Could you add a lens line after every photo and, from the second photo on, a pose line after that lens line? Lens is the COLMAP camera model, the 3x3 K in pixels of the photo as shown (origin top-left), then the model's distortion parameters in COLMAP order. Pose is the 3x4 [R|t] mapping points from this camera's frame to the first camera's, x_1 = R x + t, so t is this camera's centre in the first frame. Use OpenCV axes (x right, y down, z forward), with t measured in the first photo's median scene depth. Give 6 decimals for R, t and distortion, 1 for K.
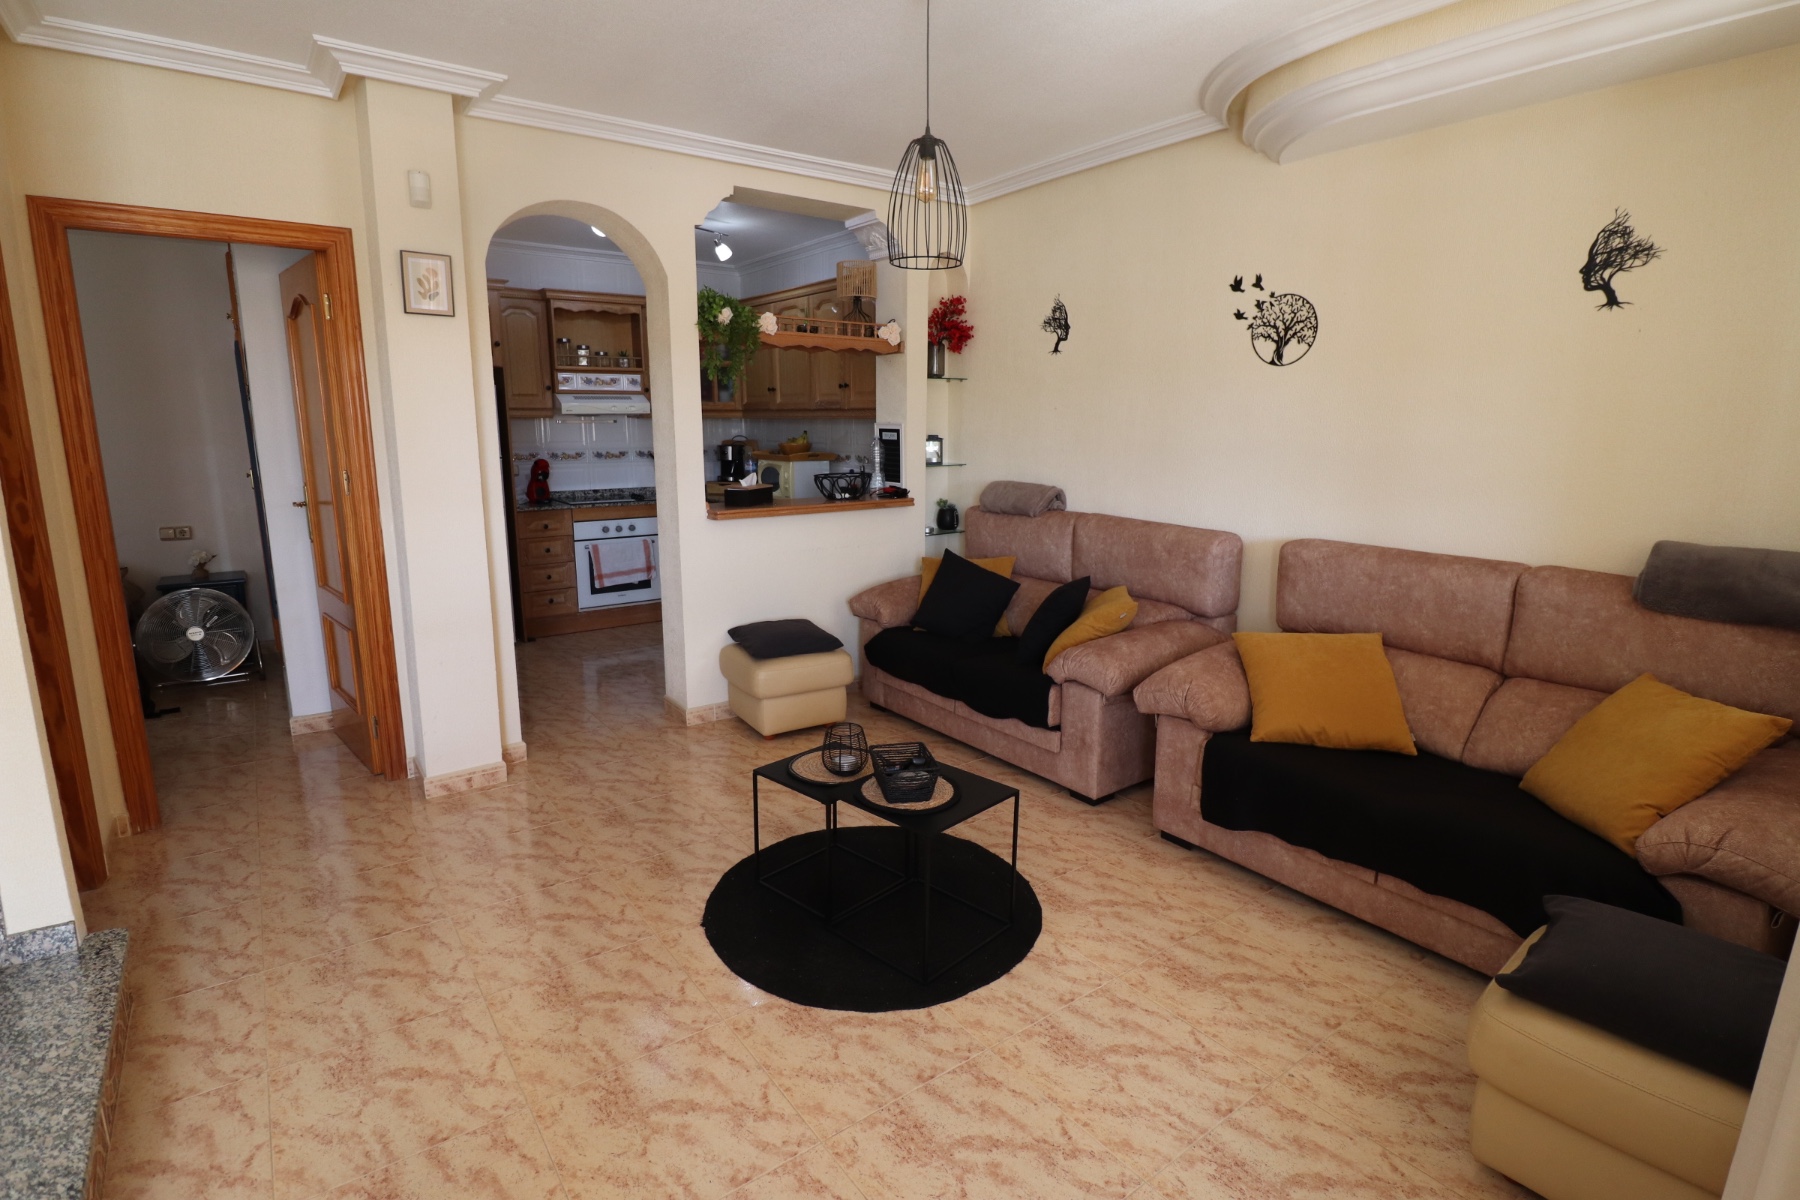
lens RADIAL K [[890.4, 0, 885.7], [0, 890.4, 582.9], [0, 0, 1]] dist [-0.011241, -0.000107]
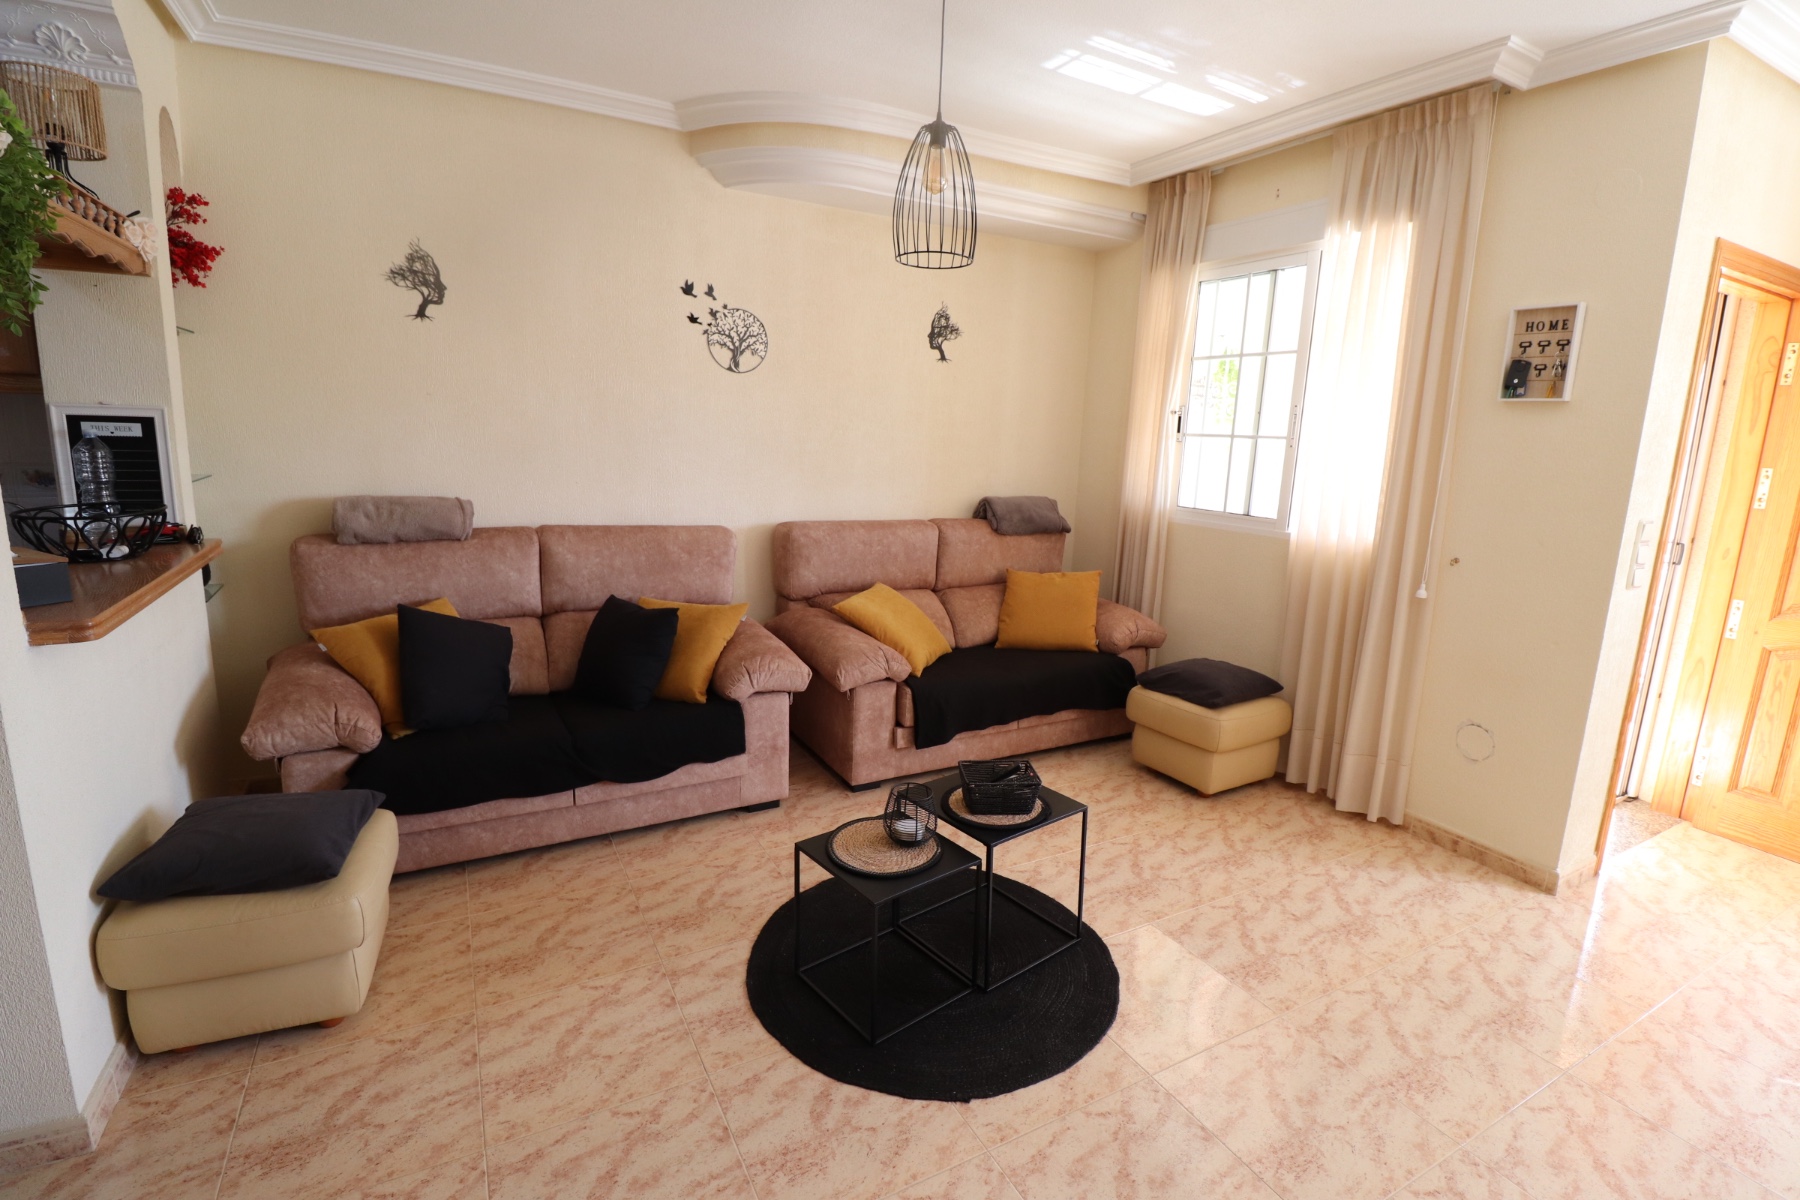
lens RADIAL K [[829.7, 0, 894.3], [0, 829.7, 602.9], [0, 0, 1]] dist [-0.008708, -0.002941]
pose [[0.115434, -0.192821, 0.974420, -0.623625], [0.146152, 0.973598, 0.175345, -0.119075], [-0.982504, 0.122172, 0.140568, 0.710727]]
